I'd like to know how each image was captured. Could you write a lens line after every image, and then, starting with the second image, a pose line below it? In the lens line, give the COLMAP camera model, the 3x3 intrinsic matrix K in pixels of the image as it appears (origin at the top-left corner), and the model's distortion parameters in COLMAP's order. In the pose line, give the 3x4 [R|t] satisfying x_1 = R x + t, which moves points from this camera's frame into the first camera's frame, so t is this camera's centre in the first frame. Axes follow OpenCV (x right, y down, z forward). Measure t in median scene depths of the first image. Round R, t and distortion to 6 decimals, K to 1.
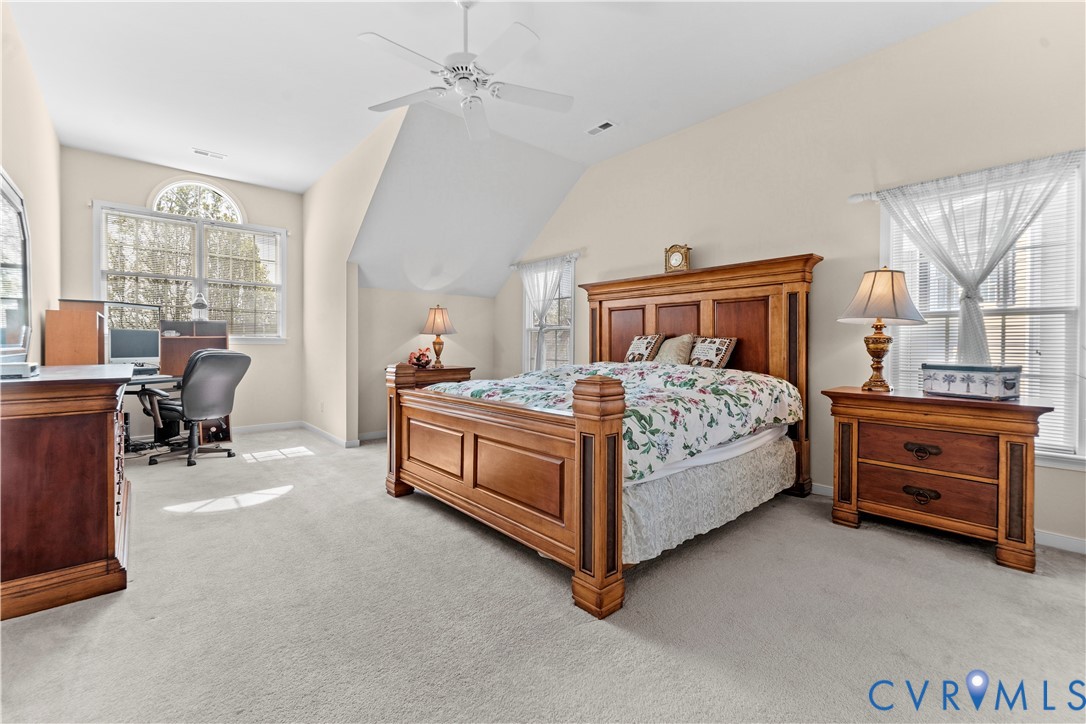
lens RADIAL K [[457.3, 0, 529.9], [0, 457.3, 353.3], [0, 0, 1]] dist [-0.000357, -0.000149]
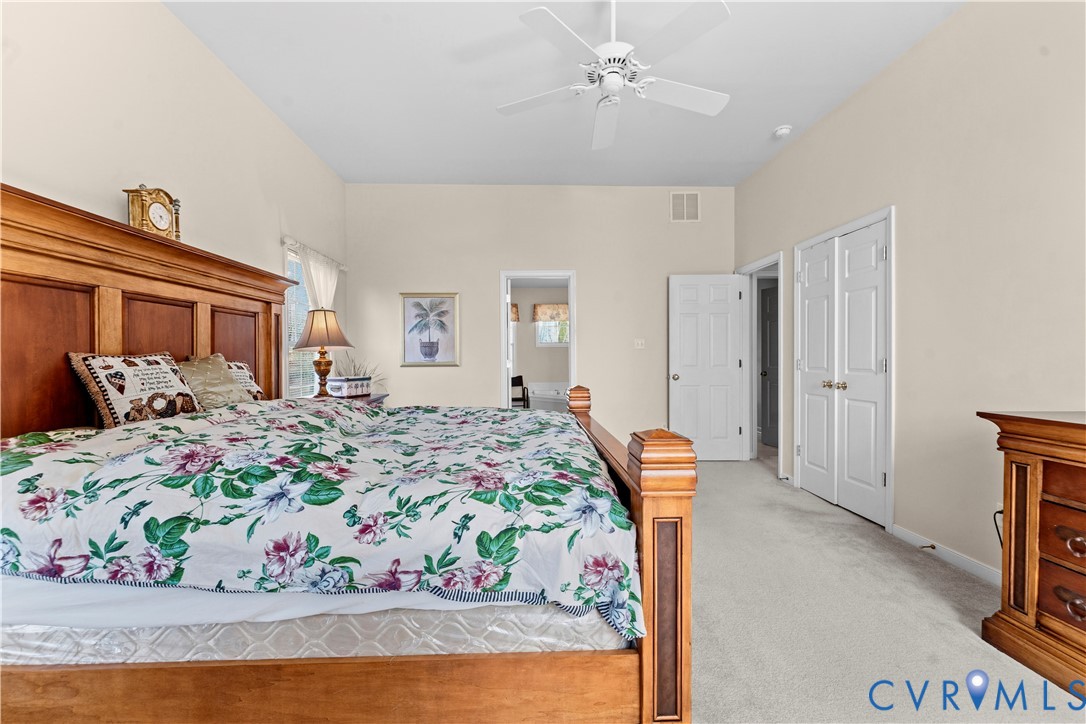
lens RADIAL K [[452.0, 0, 543.0], [0, 452.0, 362.0], [0, 0, 1]] dist [0.001010, 0.000138]
pose [[-0.786065, -0.003978, 0.618131, -0.543619], [0.013622, 0.999625, 0.023756, -0.053427], [-0.617994, 0.027094, -0.785716, 1.625985]]
